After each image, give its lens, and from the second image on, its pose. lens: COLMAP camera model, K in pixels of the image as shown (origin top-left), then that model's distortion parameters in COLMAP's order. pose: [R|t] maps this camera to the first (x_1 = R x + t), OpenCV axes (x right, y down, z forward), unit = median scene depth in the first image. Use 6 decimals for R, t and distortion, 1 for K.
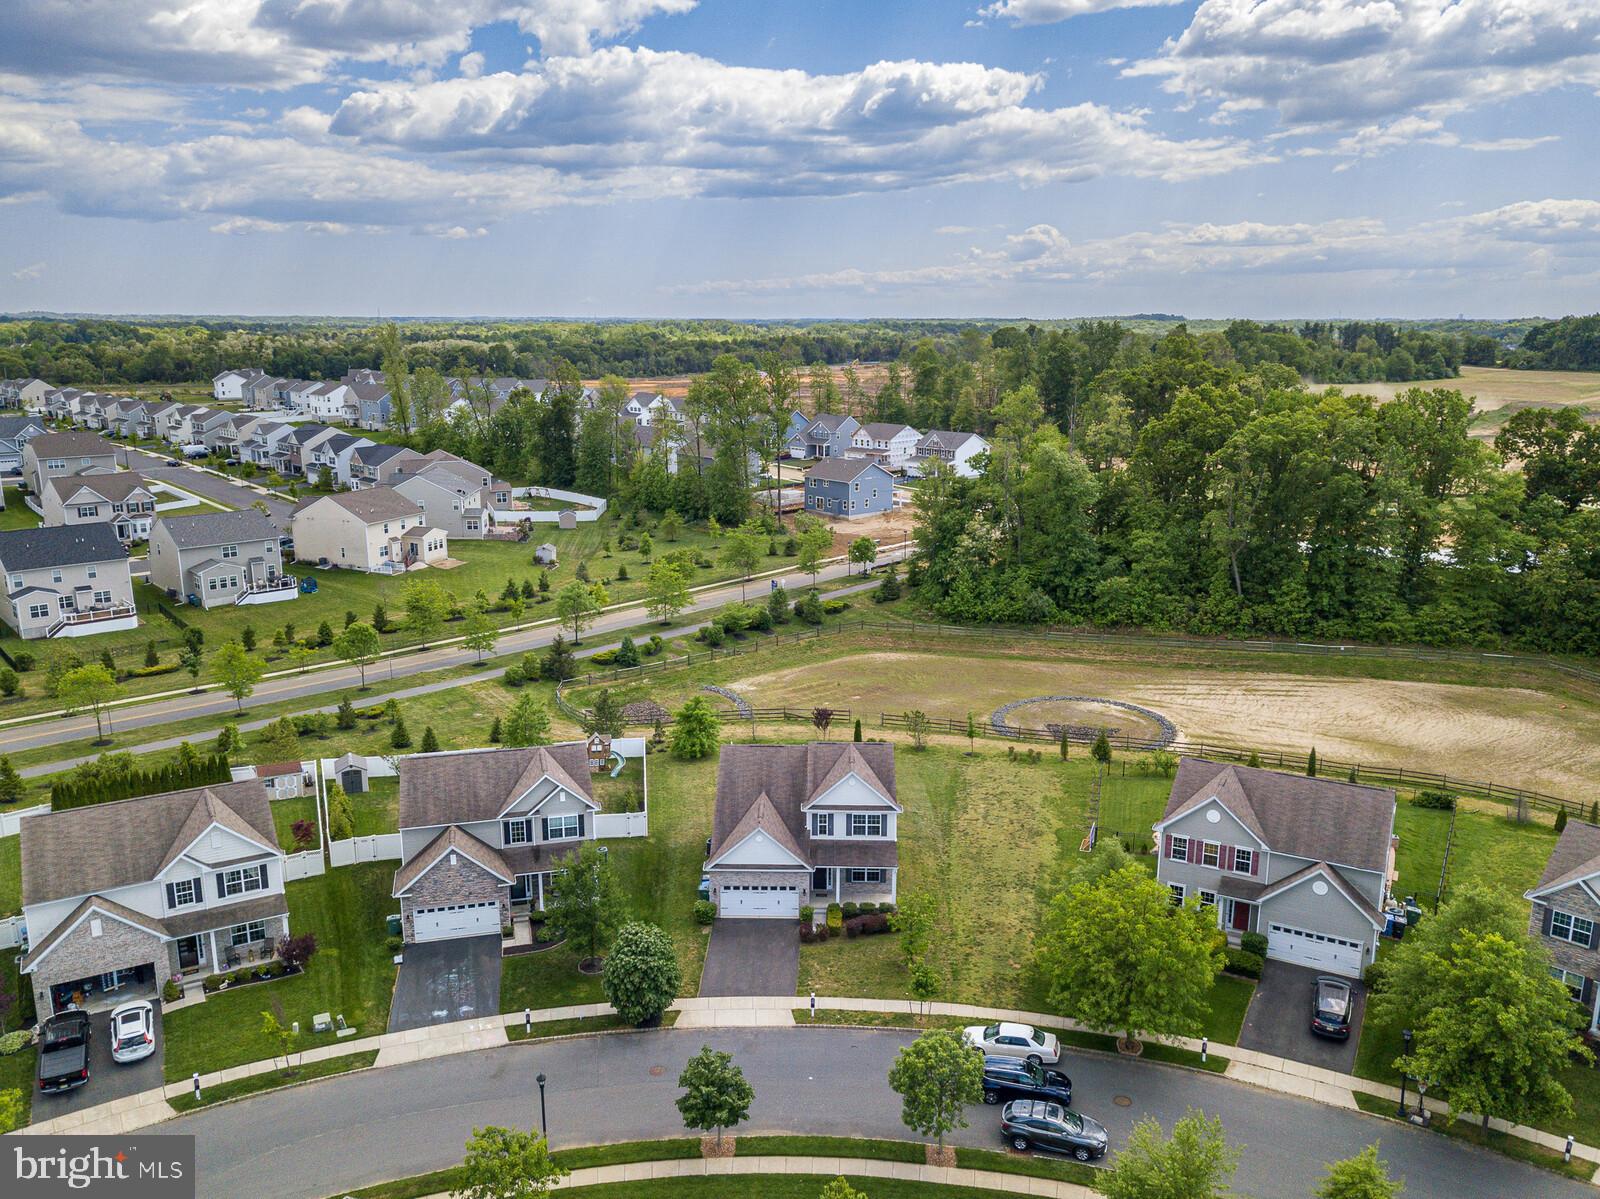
lens RADIAL K [[1221.4, 0, 806.0], [0, 1221.4, 608.6], [0, 0, 1]] dist [0.038183, -0.028417]
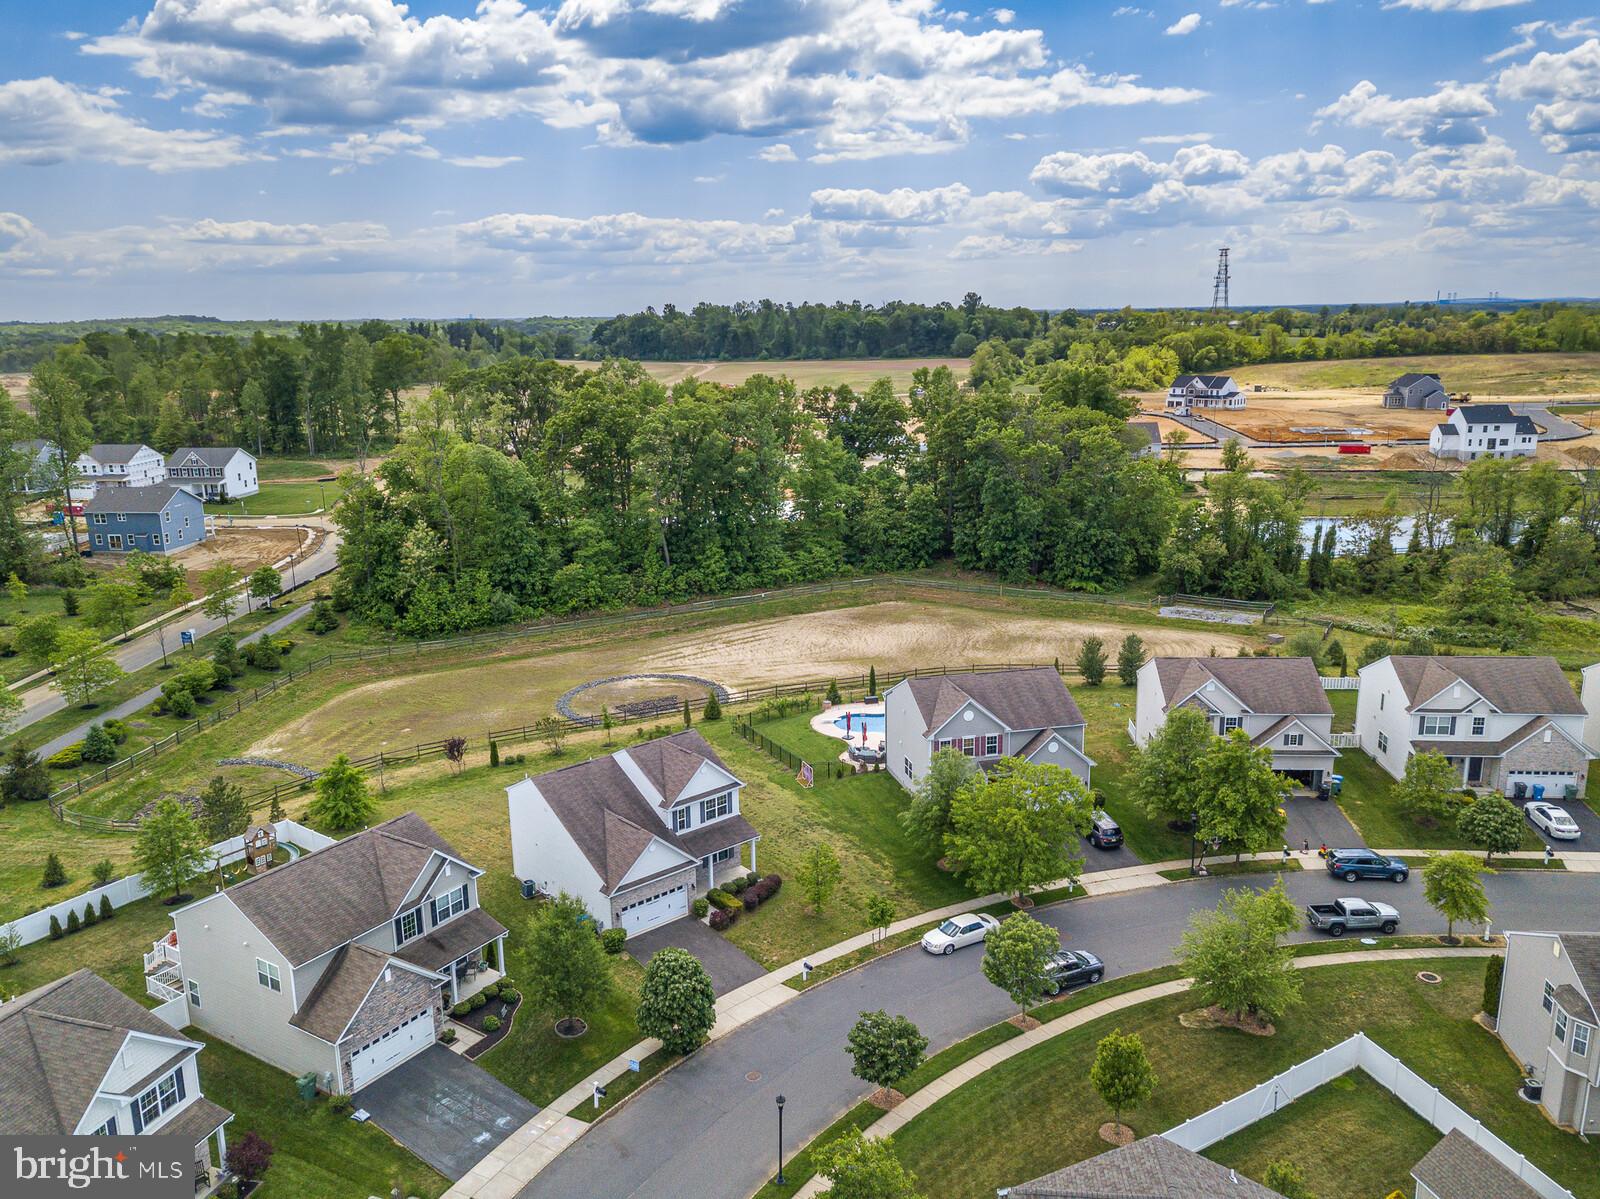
lens RADIAL K [[1221.4, 0, 811.3], [0, 1221.4, 594.4], [0, 0, 1]] dist [0.038183, -0.028417]
pose [[0.737347, -0.162483, 0.655682, -0.267799], [0.169825, 0.984054, 0.052879, -0.020507], [-0.653819, 0.072361, 0.753183, 0.076849]]
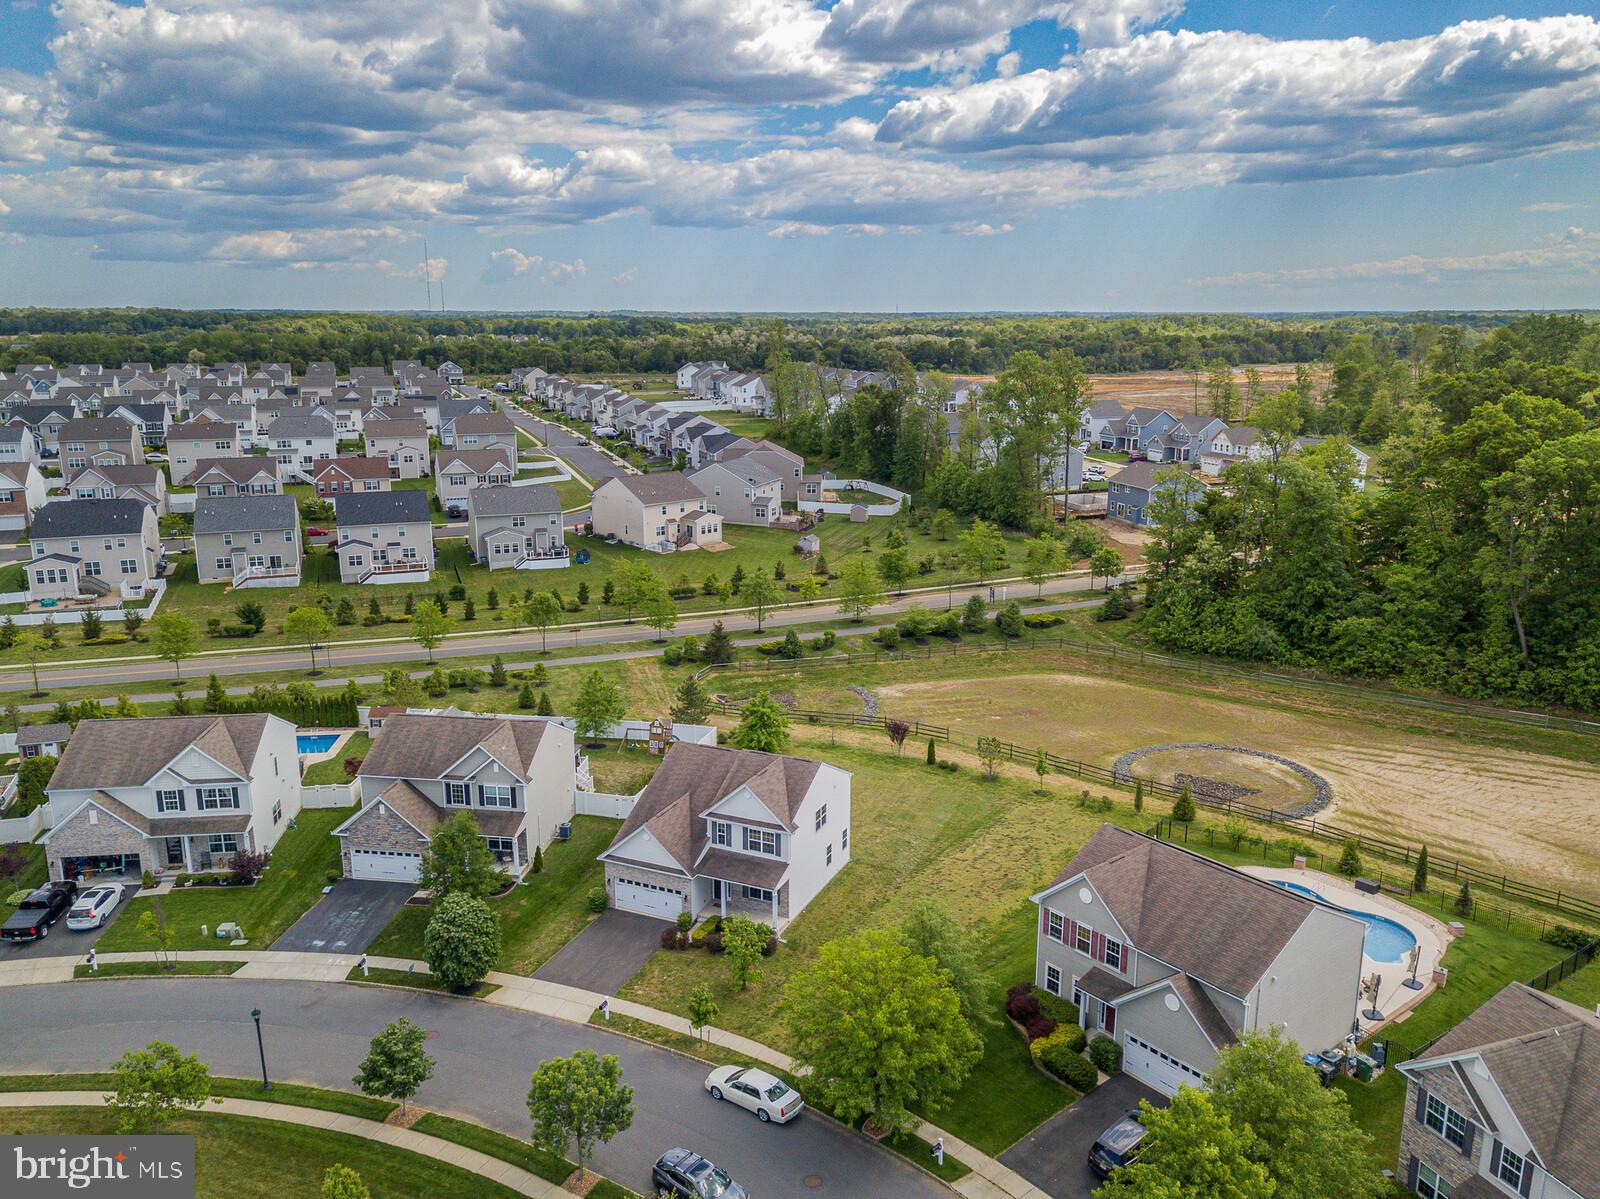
lens RADIAL K [[1221.4, 0, 805.8], [0, 1221.4, 608.6], [0, 0, 1]] dist [0.038183, -0.028417]
pose [[0.918364, 0.091237, -0.385077, 0.216161], [-0.089674, 0.995727, 0.022059, -0.015098], [0.385444, 0.014274, 0.922621, 0.059682]]
